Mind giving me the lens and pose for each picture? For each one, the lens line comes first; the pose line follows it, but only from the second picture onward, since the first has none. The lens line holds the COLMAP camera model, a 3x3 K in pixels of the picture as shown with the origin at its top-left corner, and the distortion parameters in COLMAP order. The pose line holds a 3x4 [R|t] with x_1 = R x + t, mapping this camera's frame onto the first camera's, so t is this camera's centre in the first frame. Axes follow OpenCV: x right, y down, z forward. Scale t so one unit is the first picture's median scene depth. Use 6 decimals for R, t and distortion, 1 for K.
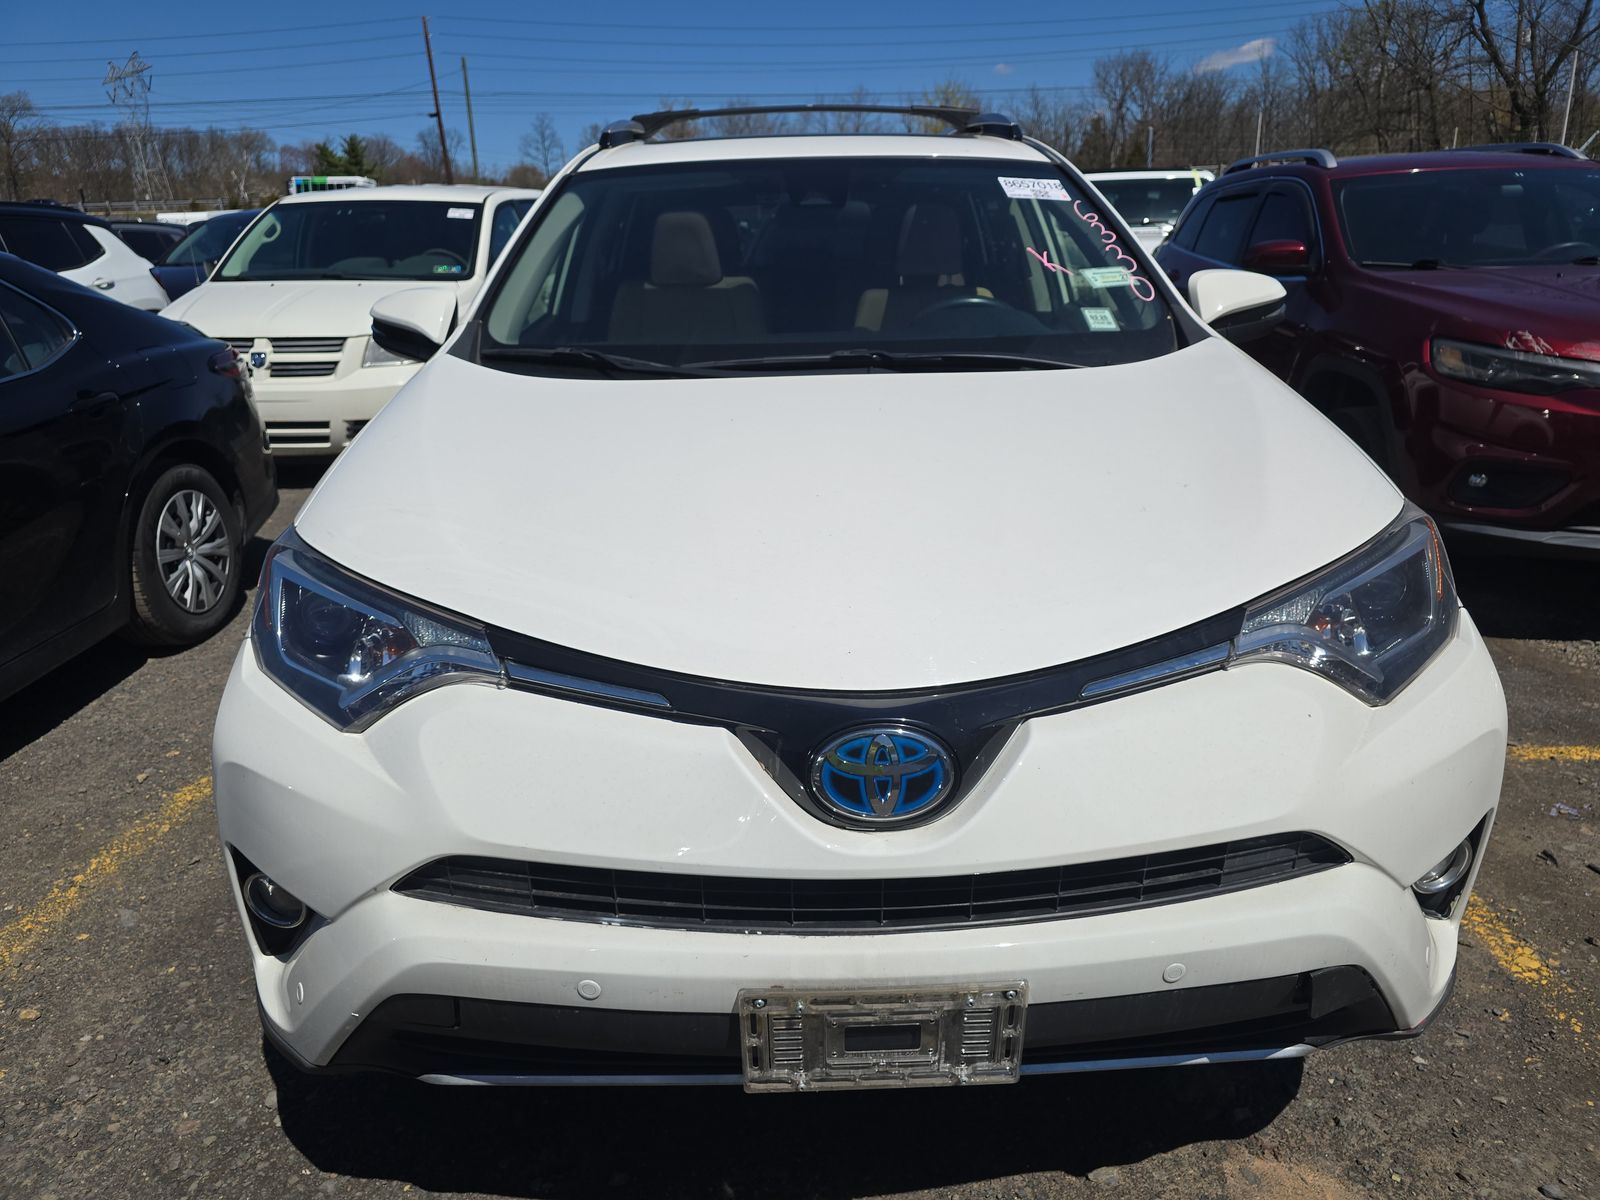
lens RADIAL K [[1067.9, 0, 800.0], [0, 1067.9, 600.0], [0, 0, 1]] dist [0.054394, -0.047589]
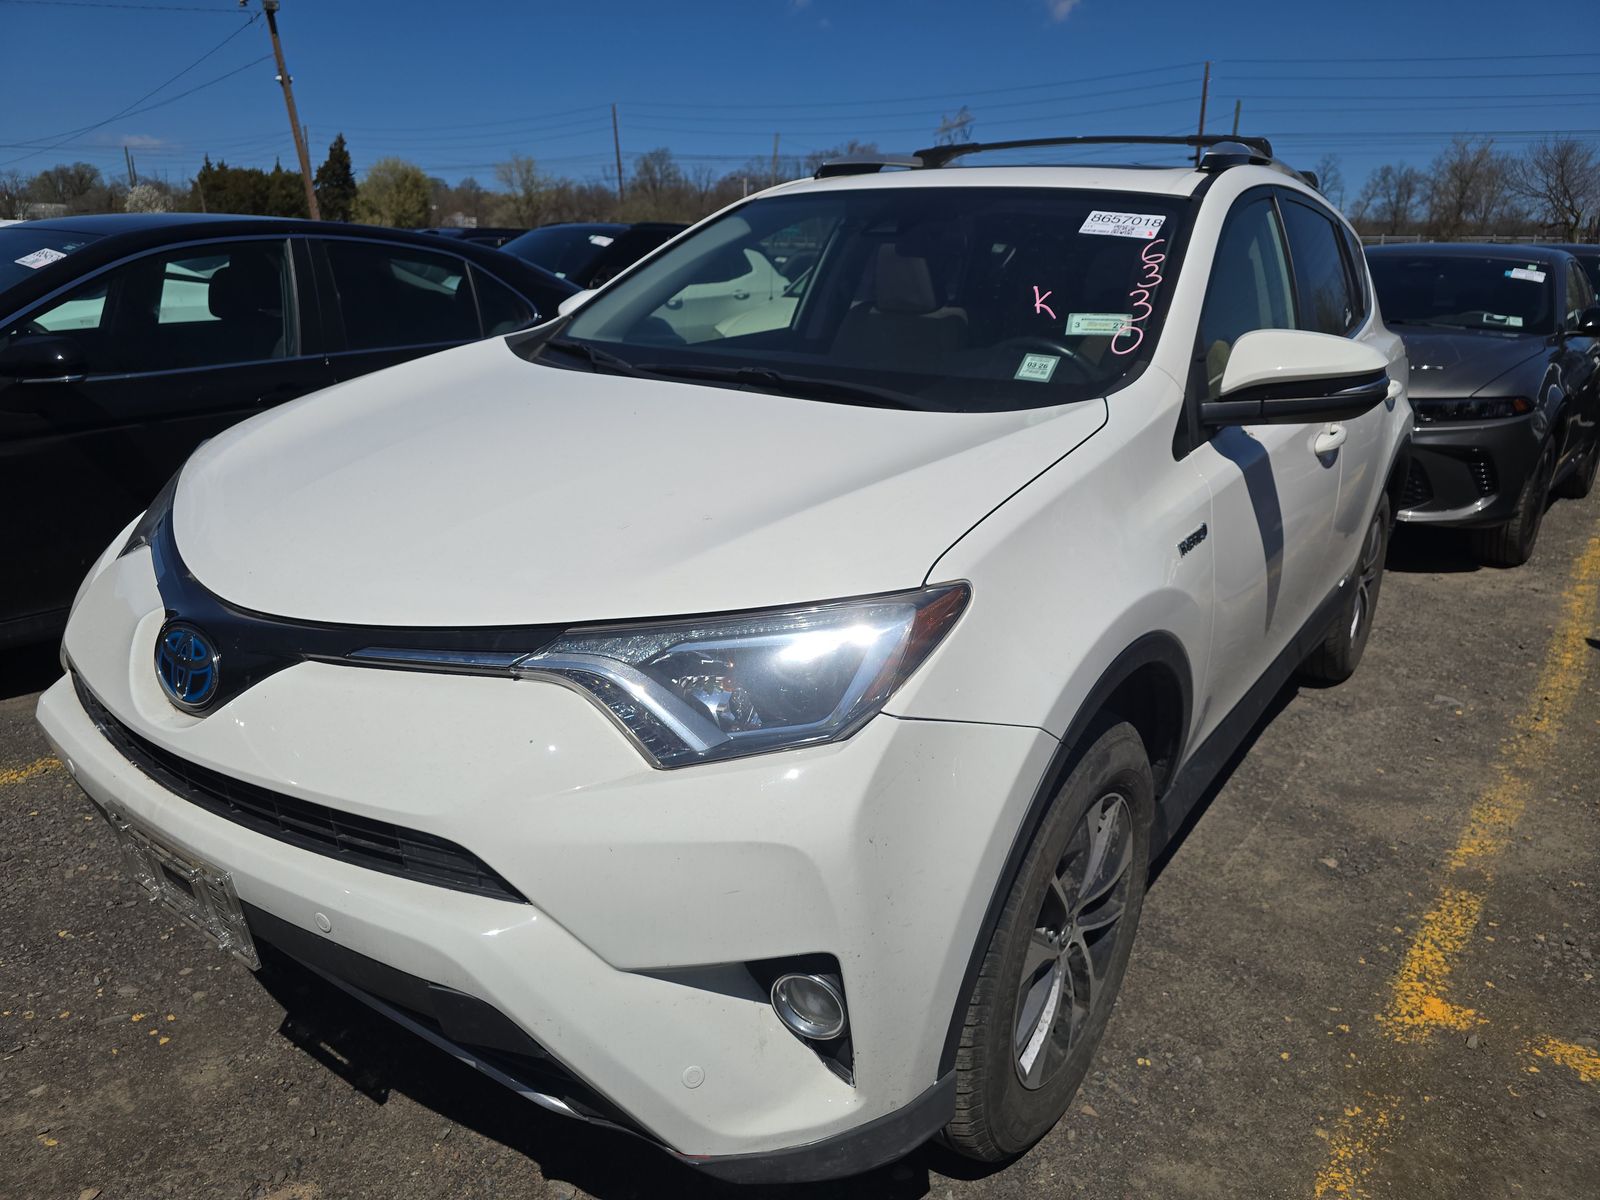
lens RADIAL K [[1067.9, 0, 800.0], [0, 1067.9, 600.0], [0, 0, 1]] dist [0.054394, -0.047589]
pose [[0.815914, 0.218541, -0.535279, 0.596105], [-0.236423, 0.970981, 0.036052, -0.055620], [0.527625, 0.097137, 0.843906, 0.153897]]
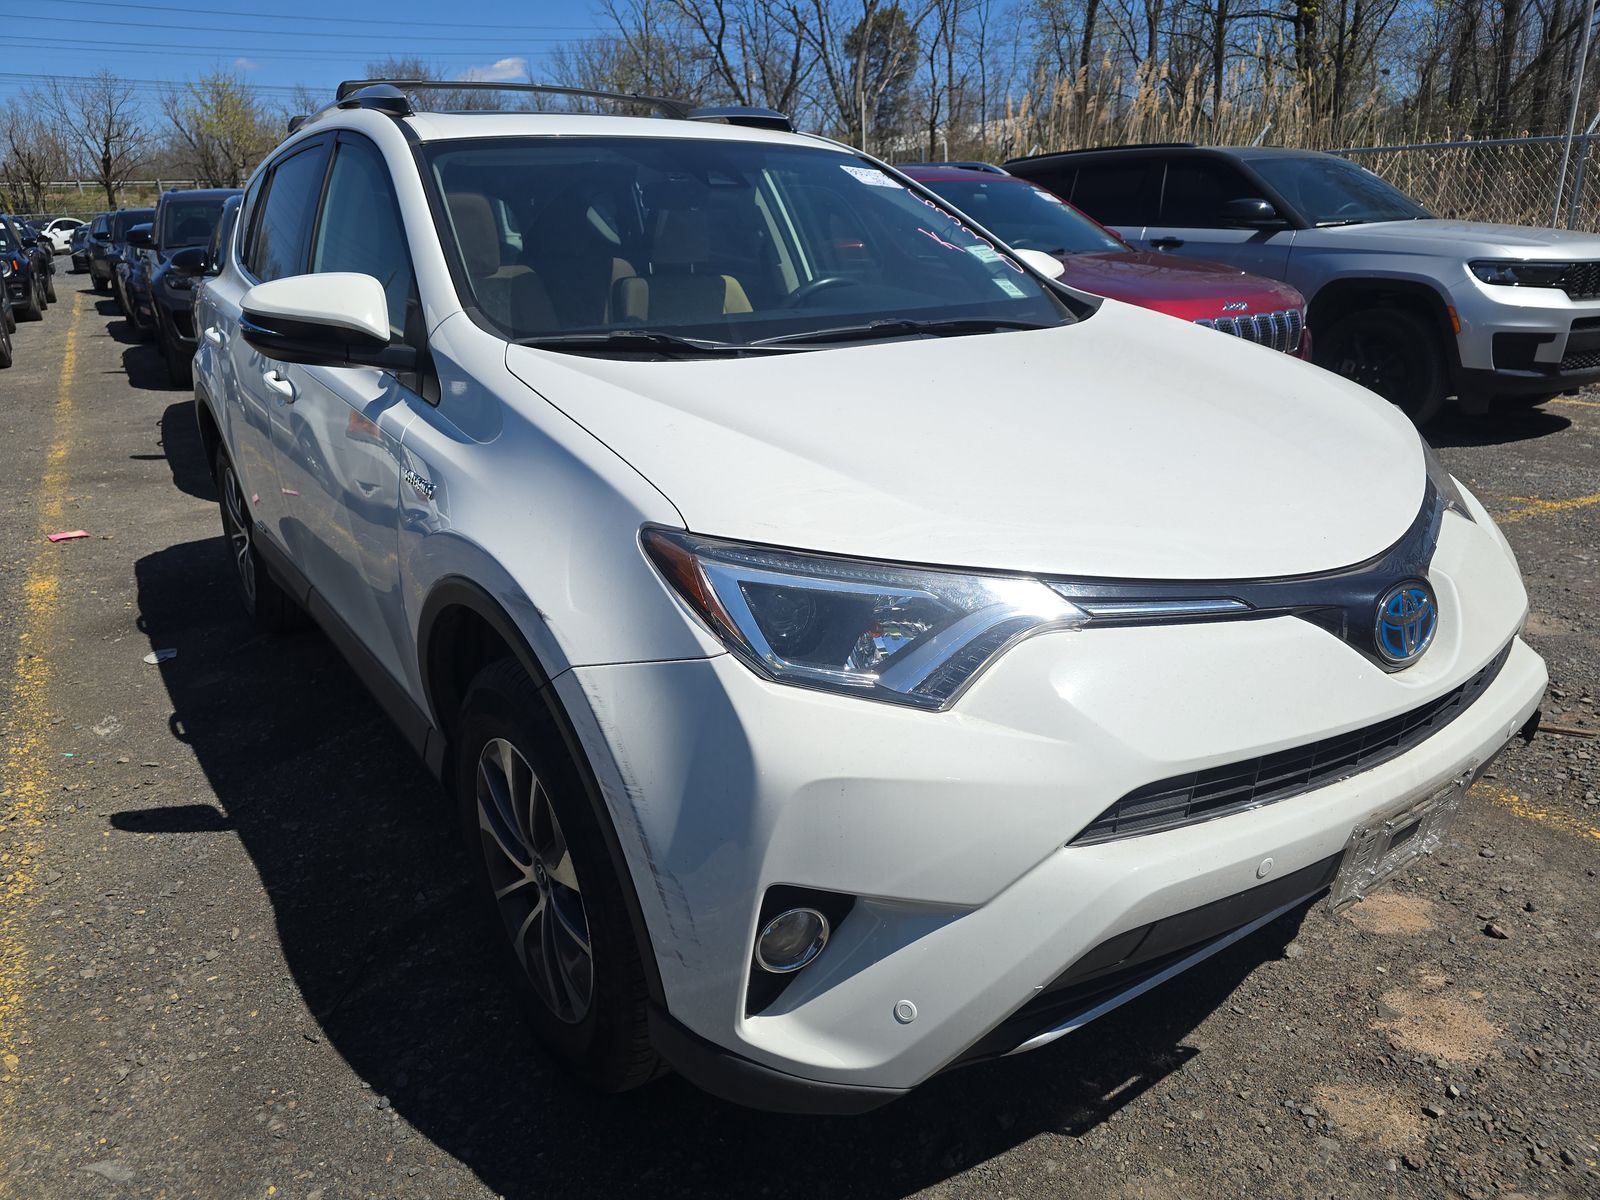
lens RADIAL K [[1067.9, 0, 800.0], [0, 1067.9, 600.0], [0, 0, 1]] dist [0.054394, -0.047589]
pose [[0.833089, -0.176661, 0.524169, -0.548792], [0.180844, 0.982540, 0.043721, -0.020610], [-0.522741, 0.058369, 0.850491, 0.142647]]
